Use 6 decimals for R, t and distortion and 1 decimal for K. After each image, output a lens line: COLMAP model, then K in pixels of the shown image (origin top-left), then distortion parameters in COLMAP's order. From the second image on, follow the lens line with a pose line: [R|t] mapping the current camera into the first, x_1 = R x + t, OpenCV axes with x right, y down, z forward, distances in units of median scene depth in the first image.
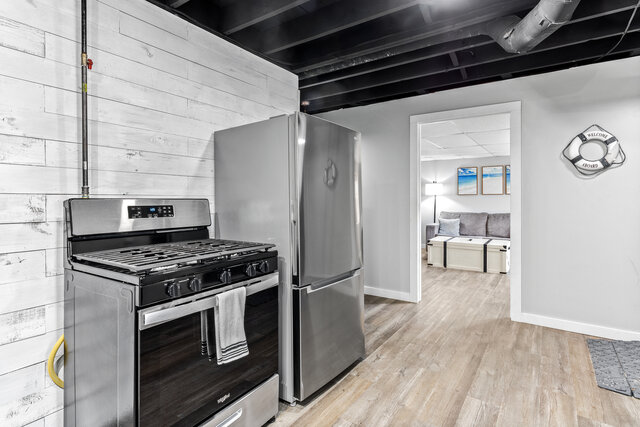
lens RADIAL K [[335.4, 0, 319.8], [0, 335.4, 207.4], [0, 0, 1]] dist [-0.000485, 0.000045]
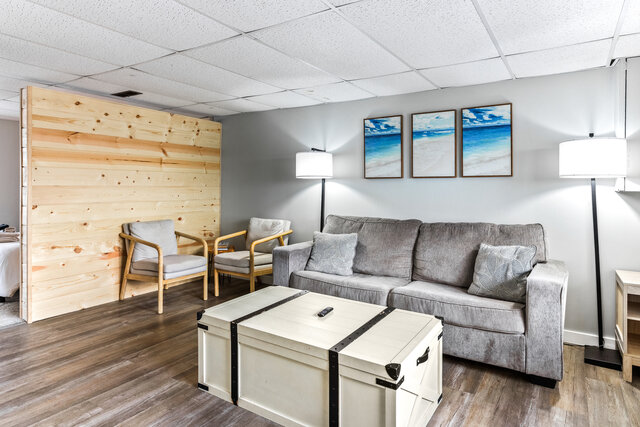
lens RADIAL K [[386.1, 0, 309.6], [0, 386.1, 189.0], [0, 0, 1]] dist [0.008589, 0.000973]
pose [[0.999959, 0.006796, 0.005905, 0.348796], [-0.006724, 0.999905, -0.012046, -0.016431], [-0.005986, 0.012006, 0.999910, 0.498387]]
